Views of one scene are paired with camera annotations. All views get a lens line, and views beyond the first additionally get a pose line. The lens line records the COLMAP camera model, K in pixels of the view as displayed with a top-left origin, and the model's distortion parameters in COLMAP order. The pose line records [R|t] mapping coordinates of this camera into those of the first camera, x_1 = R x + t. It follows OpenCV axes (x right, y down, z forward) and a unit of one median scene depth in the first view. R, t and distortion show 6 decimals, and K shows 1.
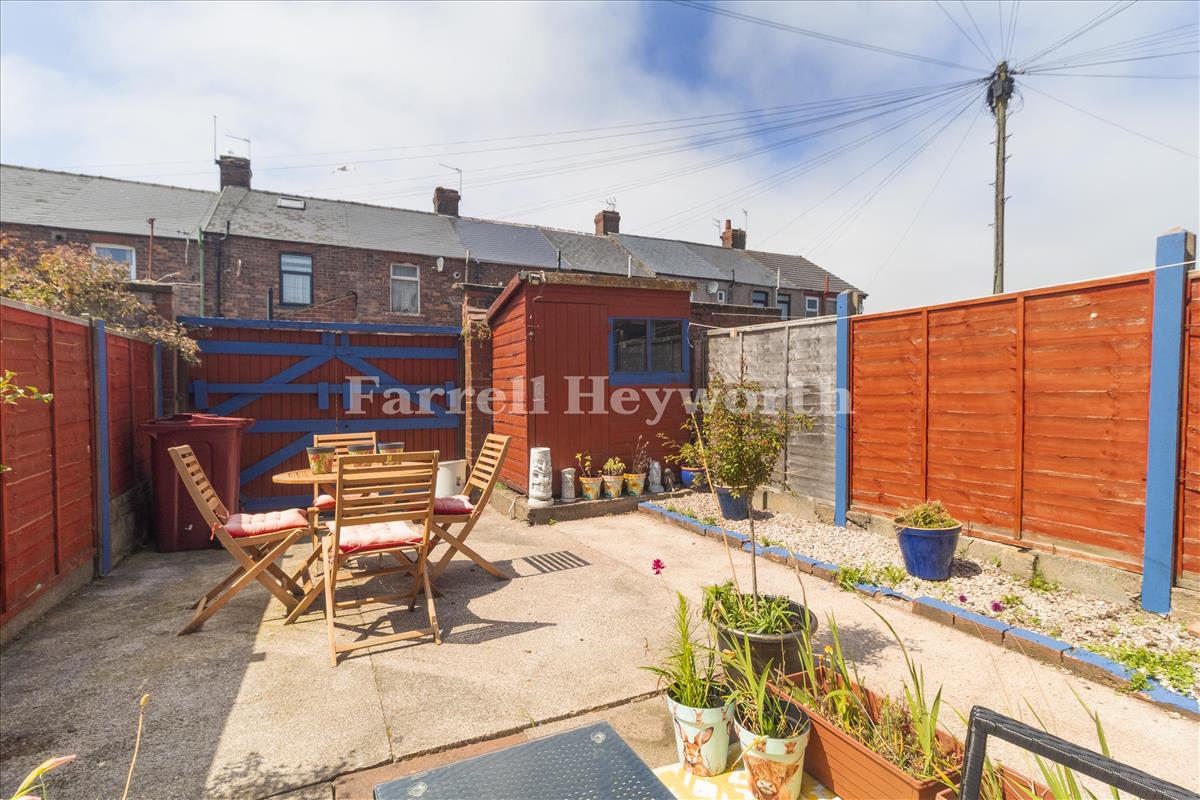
lens RADIAL K [[562.8, 0, 601.1], [0, 562.8, 395.2], [0, 0, 1]] dist [0.004672, 0.000670]
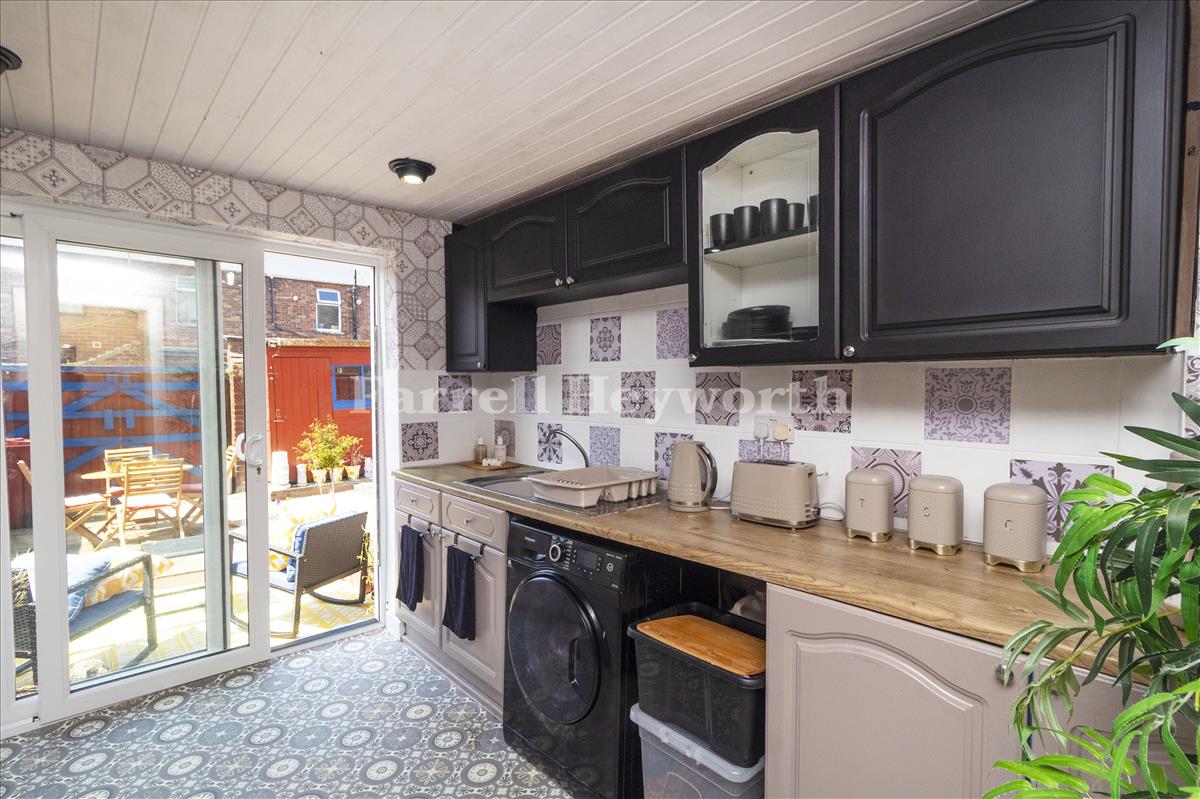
lens RADIAL K [[562.8, 0, 601.1], [0, 562.8, 394.7], [0, 0, 1]] dist [0.004672, 0.000670]
pose [[0.962534, -0.011297, 0.270925, 0.324888], [0.008059, 0.999882, 0.013060, -0.076692], [-0.271041, -0.010387, 0.962512, -0.729594]]
